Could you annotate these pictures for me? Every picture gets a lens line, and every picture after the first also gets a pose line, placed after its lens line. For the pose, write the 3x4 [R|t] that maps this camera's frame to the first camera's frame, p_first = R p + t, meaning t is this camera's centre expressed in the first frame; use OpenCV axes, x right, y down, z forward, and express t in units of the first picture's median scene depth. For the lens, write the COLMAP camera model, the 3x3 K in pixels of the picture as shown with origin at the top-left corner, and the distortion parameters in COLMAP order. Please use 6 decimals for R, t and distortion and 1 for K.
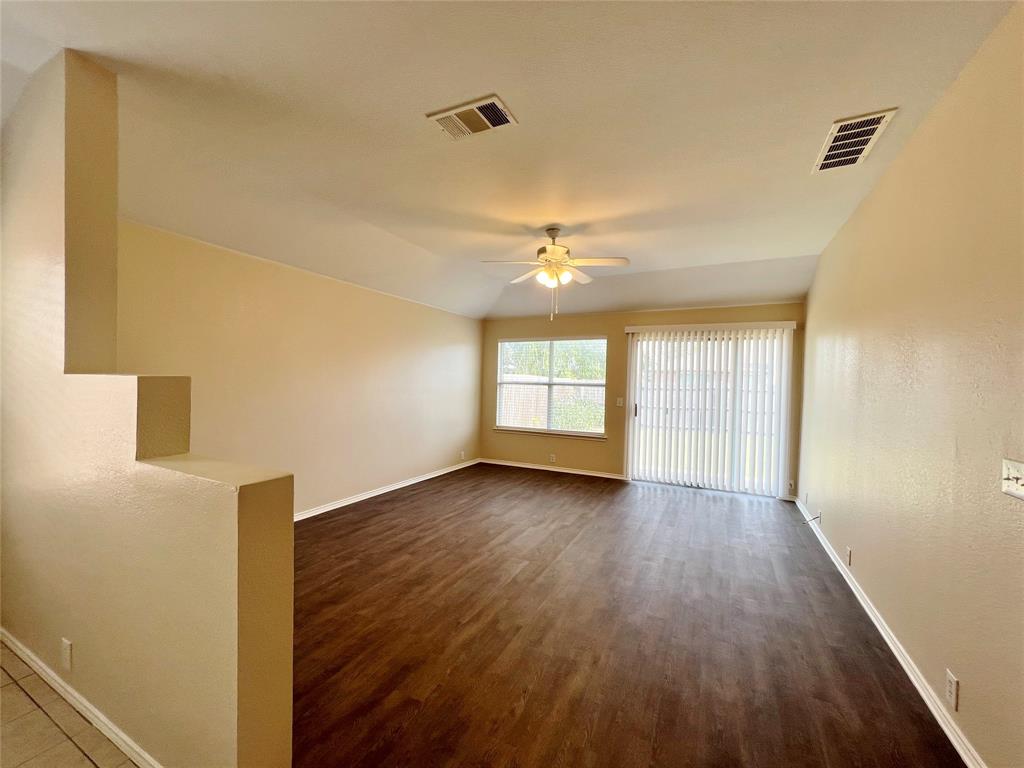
lens RADIAL K [[410.9, 0, 510.1], [0, 410.9, 382.0], [0, 0, 1]] dist [0.000990, 0.000214]
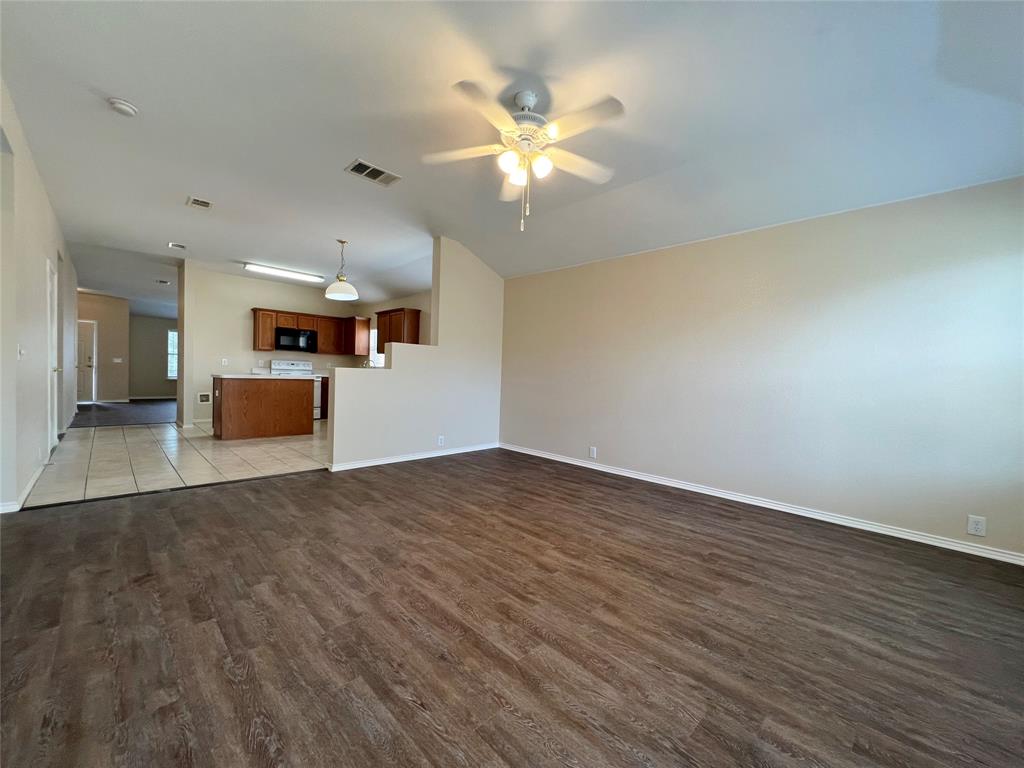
lens RADIAL K [[410.9, 0, 512.6], [0, 410.9, 382.7], [0, 0, 1]] dist [0.000990, 0.000214]
pose [[-0.318477, -0.014174, -0.947825, 0.560174], [-0.044455, 0.999011, -0.000002, 0.076793], [0.946888, 0.042135, -0.318792, 0.910763]]
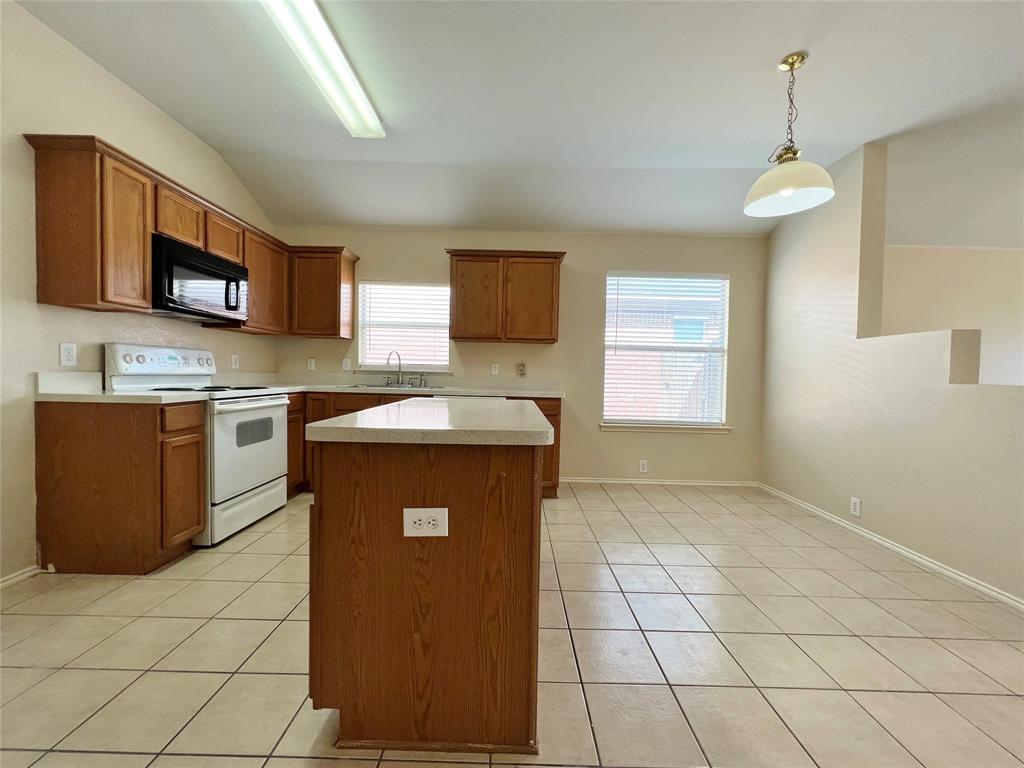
lens RADIAL K [[410.9, 0, 512.9], [0, 410.9, 385.7], [0, 0, 1]] dist [0.000990, 0.000214]
pose [[0.445609, 0.013834, -0.895121, -0.075268], [-0.017574, 0.999823, 0.006703, 0.065781], [0.895055, 0.012744, 0.445773, -0.356162]]
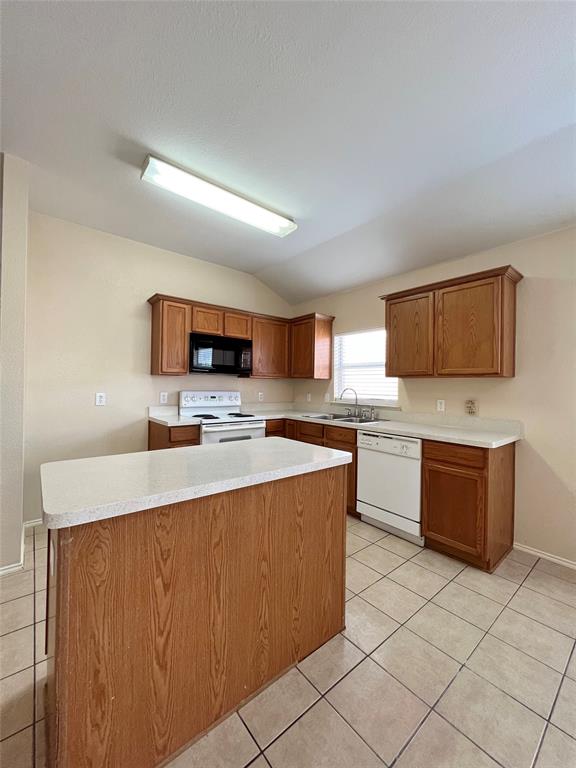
lens RADIAL K [[308.2, 0, 288.2], [0, 308.2, 383.9], [0, 0, 1]] dist [0.000990, 0.000214]
pose [[-0.403190, -0.036344, -0.914394, -0.167667], [-0.029926, 0.999200, -0.026519, 0.021854], [0.914627, 0.016672, -0.403955, -0.049871]]
